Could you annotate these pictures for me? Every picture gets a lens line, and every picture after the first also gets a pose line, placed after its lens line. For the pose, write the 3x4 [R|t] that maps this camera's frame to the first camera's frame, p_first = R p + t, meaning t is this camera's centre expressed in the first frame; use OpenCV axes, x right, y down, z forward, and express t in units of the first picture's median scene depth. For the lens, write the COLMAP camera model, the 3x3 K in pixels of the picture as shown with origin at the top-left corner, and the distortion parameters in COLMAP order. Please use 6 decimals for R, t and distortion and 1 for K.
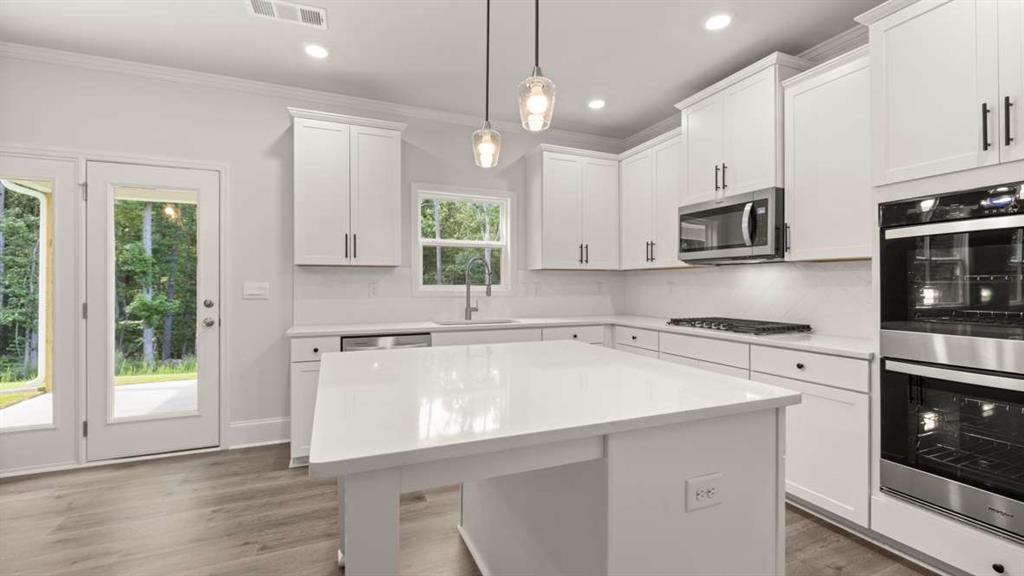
lens RADIAL K [[426.7, 0, 512.0], [0, 426.7, 288.0], [0, 0, 1]] dist [0.003216, 0.000227]
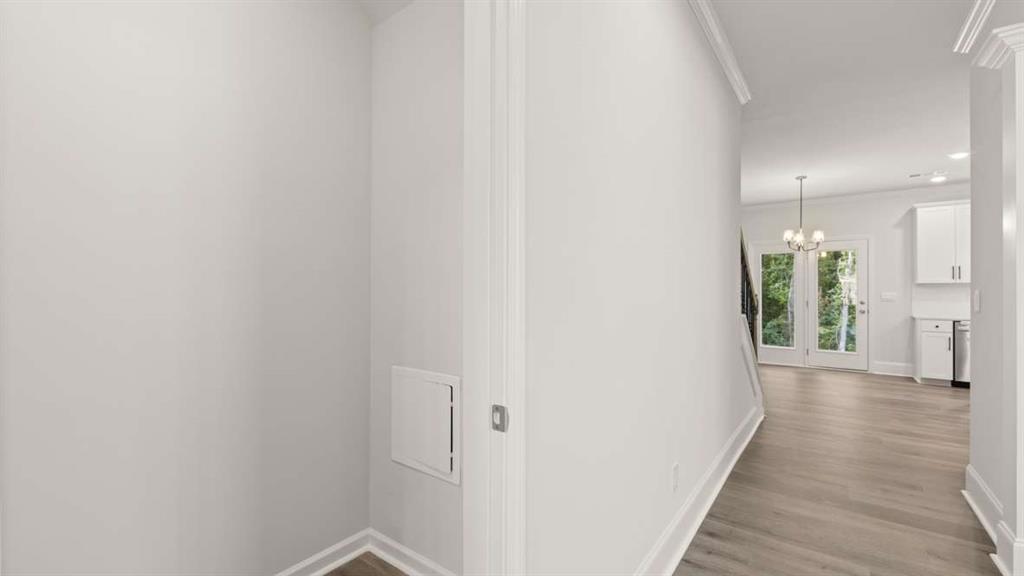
lens RADIAL K [[430.3, 0, 507.7], [0, 430.3, 292.3], [0, 0, 1]] dist [-0.001345, -0.000303]
pose [[0.492874, 0.006603, -0.870076, 0.269380], [-0.011953, 0.999928, 0.000817, 0.005696], [0.870018, 0.009997, 0.492918, -1.563693]]
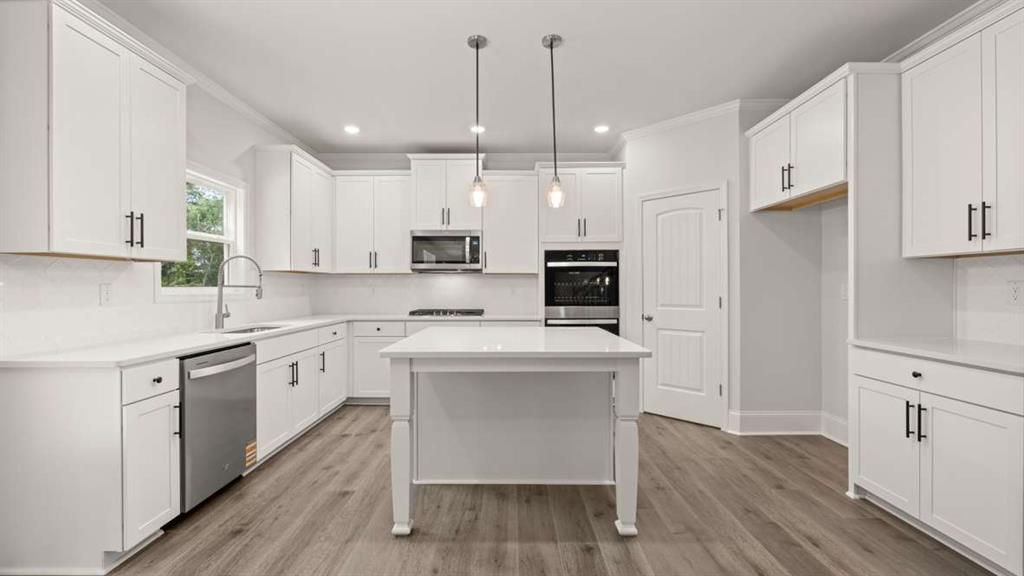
lens RADIAL K [[426.7, 0, 512.0], [0, 426.7, 288.0], [0, 0, 1]] dist [0.003216, 0.000227]
pose [[0.390229, -0.002885, 0.920713, -0.776677], [0.007325, 0.999973, 0.000029, -0.000369], [-0.920689, 0.006733, 0.390240, 0.175323]]
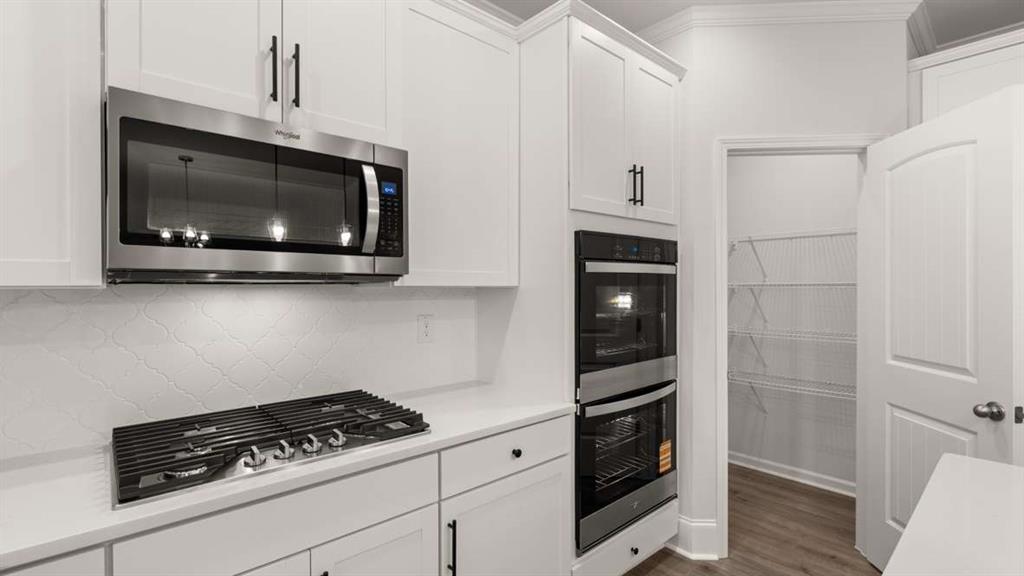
lens RADIAL K [[460.0, 0, 512.0], [0, 460.0, 288.0], [0, 0, 1]] dist [-0.014393, 0.000011]
pose [[-0.319438, -0.002398, 0.947604, 0.008263], [0.009616, 0.999937, 0.005772, -0.052664], [-0.947558, 0.010956, -0.319395, 0.878084]]
